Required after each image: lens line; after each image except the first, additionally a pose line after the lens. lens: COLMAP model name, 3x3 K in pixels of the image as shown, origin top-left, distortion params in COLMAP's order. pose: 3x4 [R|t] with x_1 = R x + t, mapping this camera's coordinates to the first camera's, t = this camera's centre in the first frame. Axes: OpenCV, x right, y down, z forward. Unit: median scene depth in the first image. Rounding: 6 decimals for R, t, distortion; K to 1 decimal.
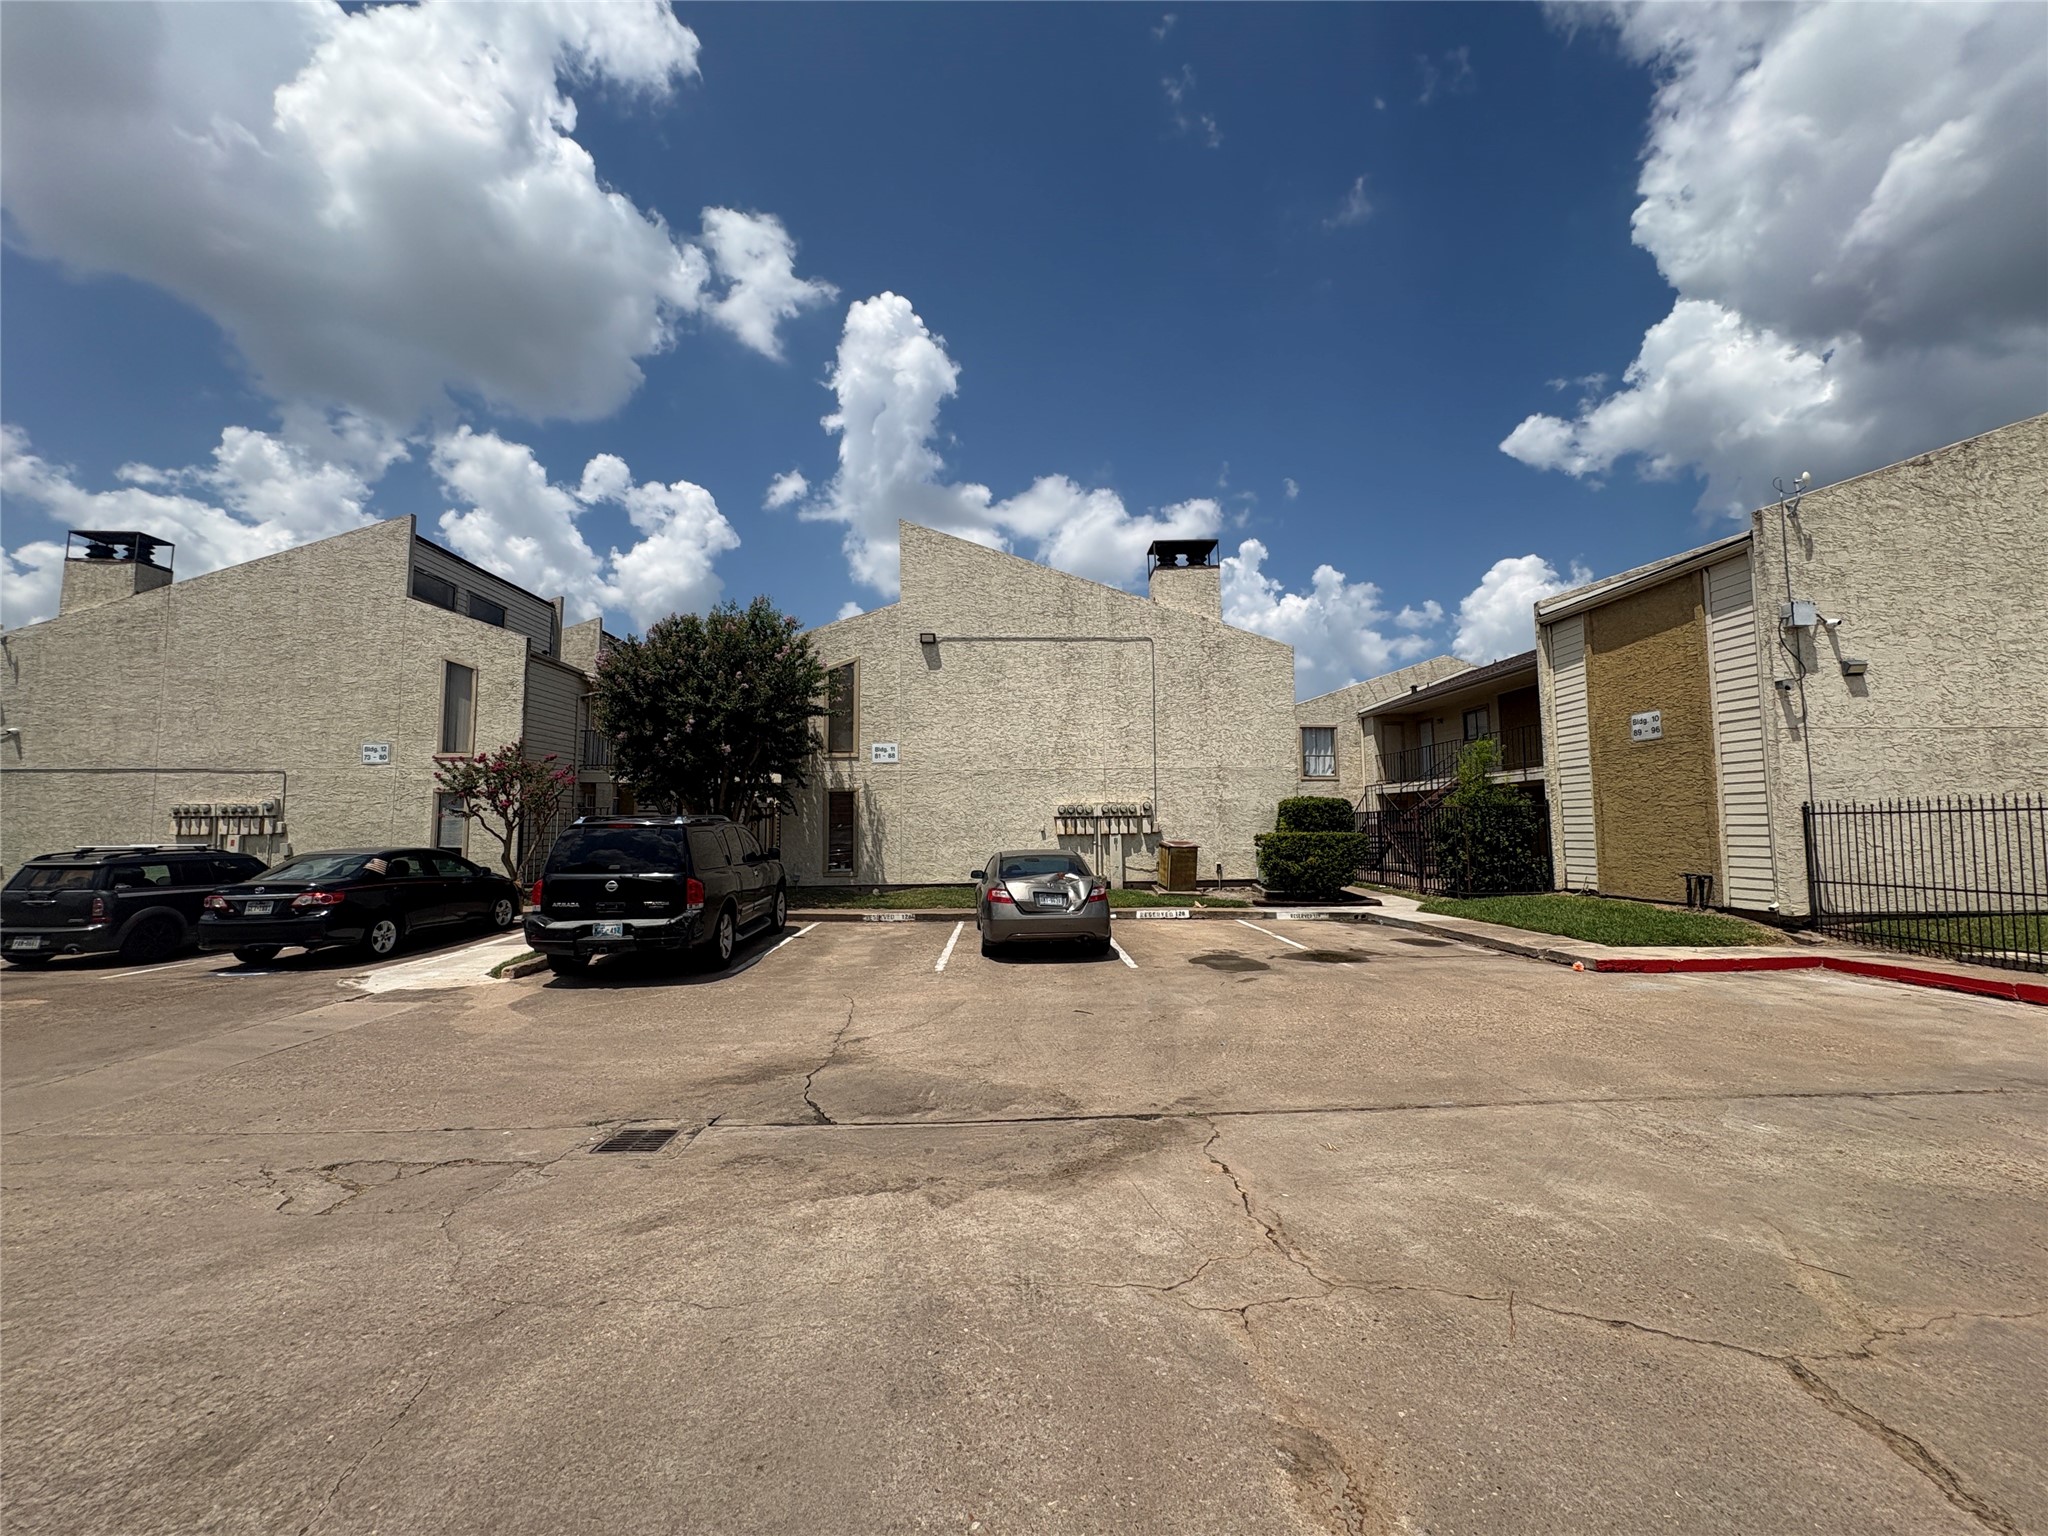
lens RADIAL K [[813.5, 0, 1024.4], [0, 813.5, 764.4], [0, 0, 1]] dist [-0.001305, 0.000506]
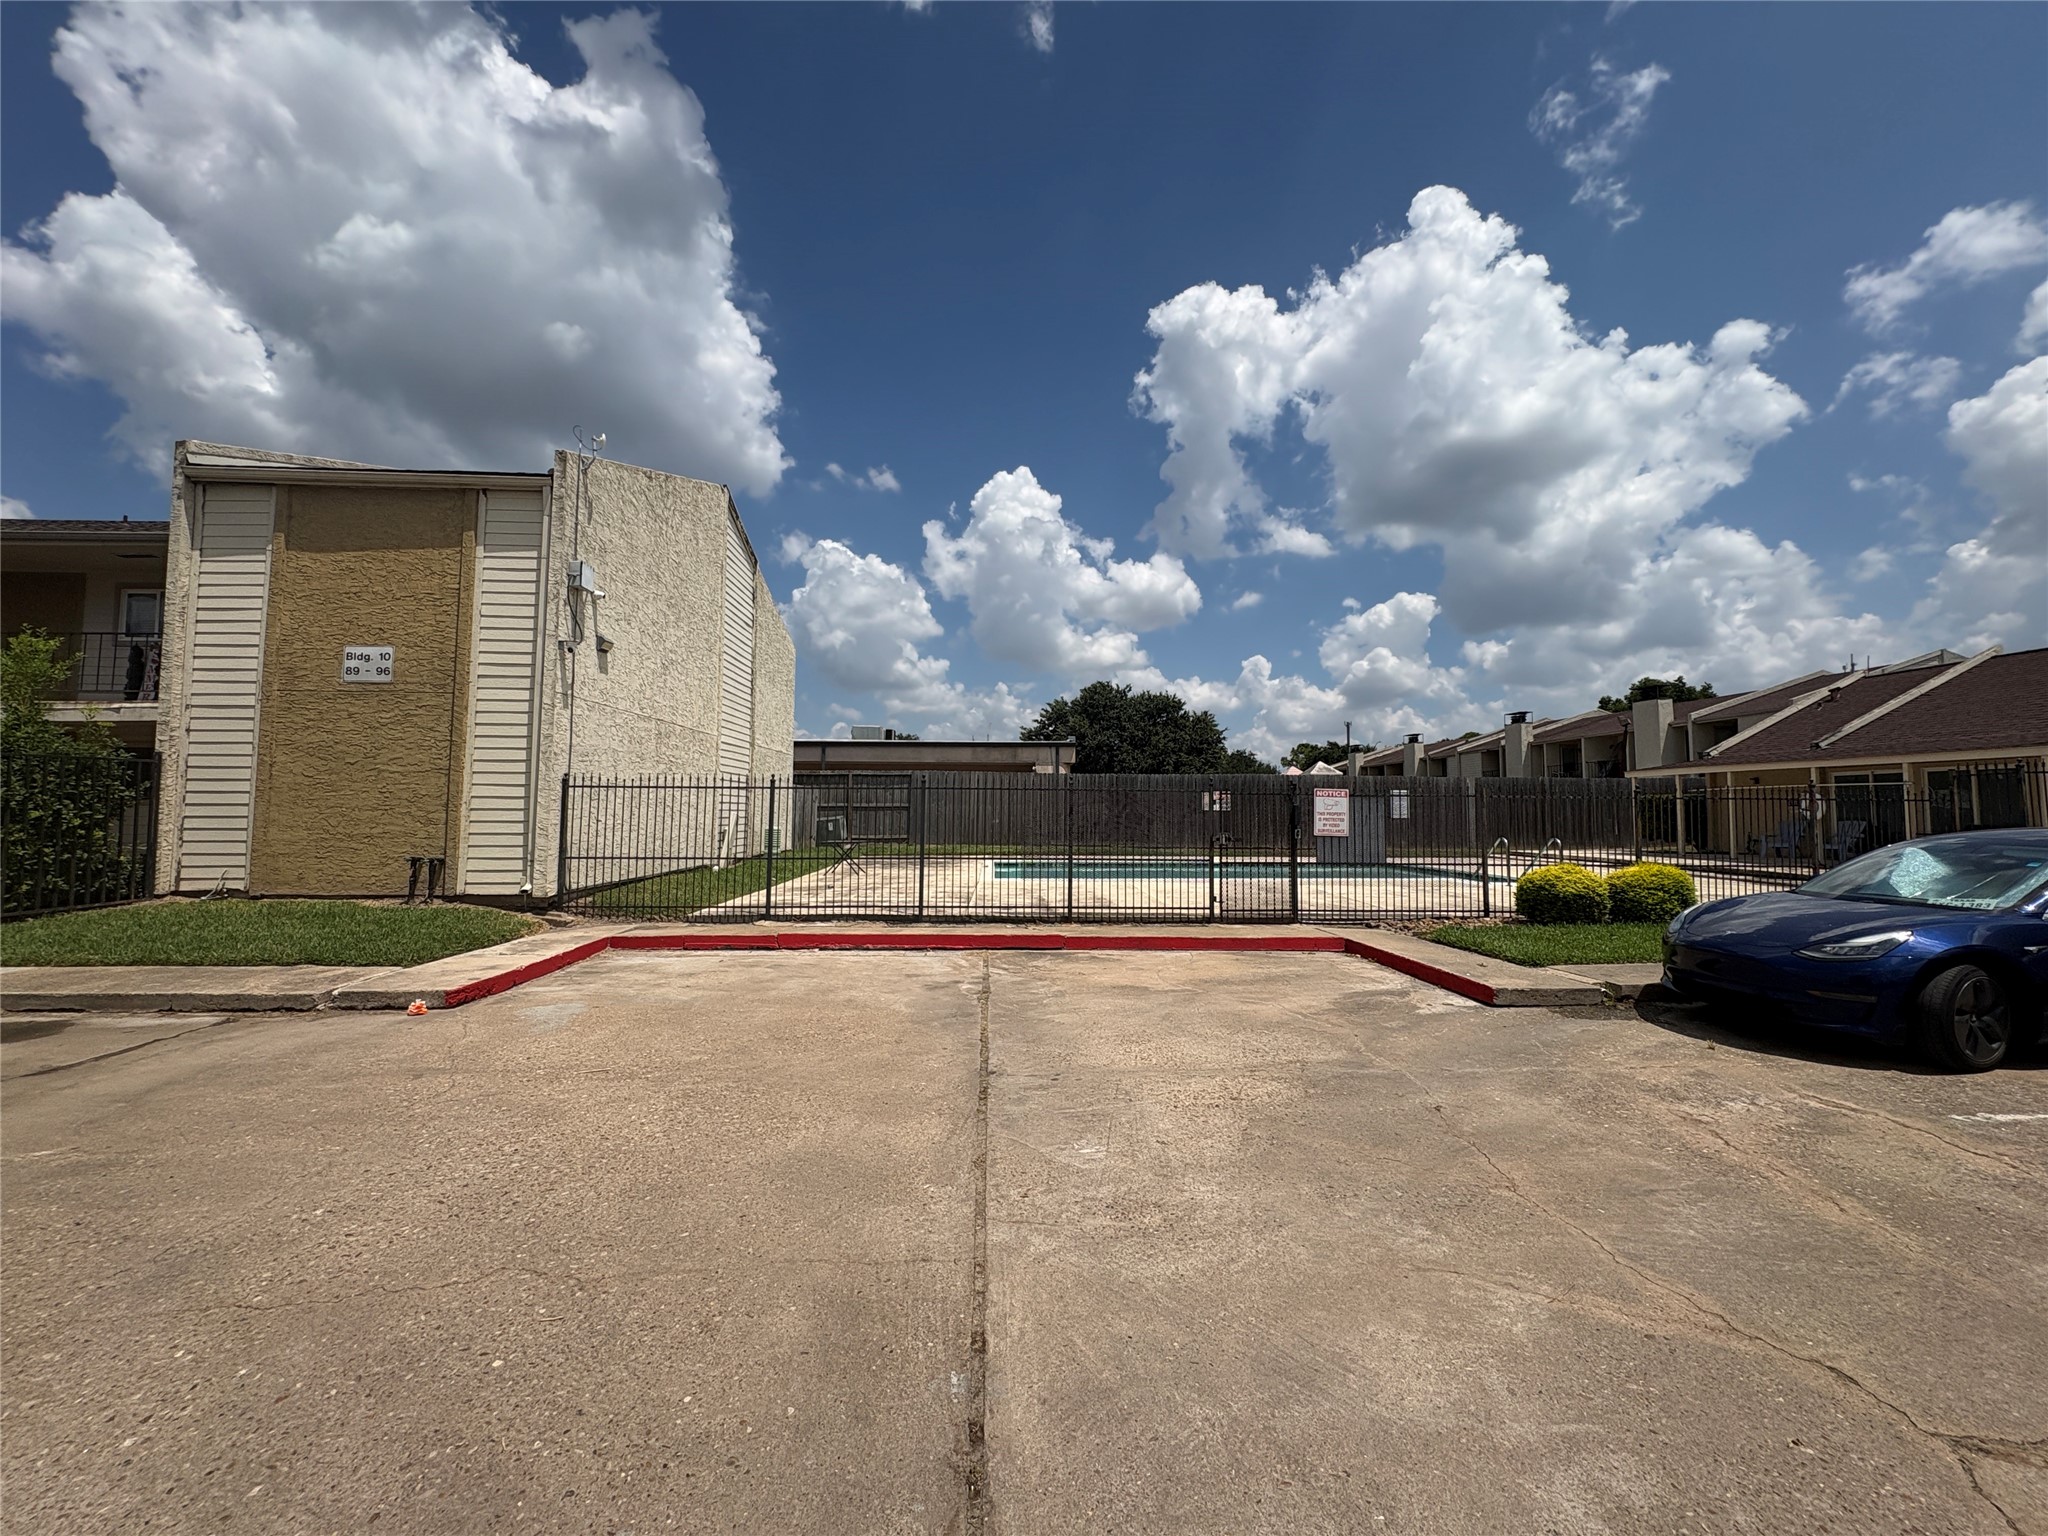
lens RADIAL K [[813.5, 0, 1024.4], [0, 813.5, 764.4], [0, 0, 1]] dist [-0.001305, 0.000506]
pose [[0.003140, 0.065596, 0.997841, 0.023809], [-0.087266, 0.994057, -0.065073, 0.045941], [-0.996180, -0.086874, 0.008846, 0.424684]]
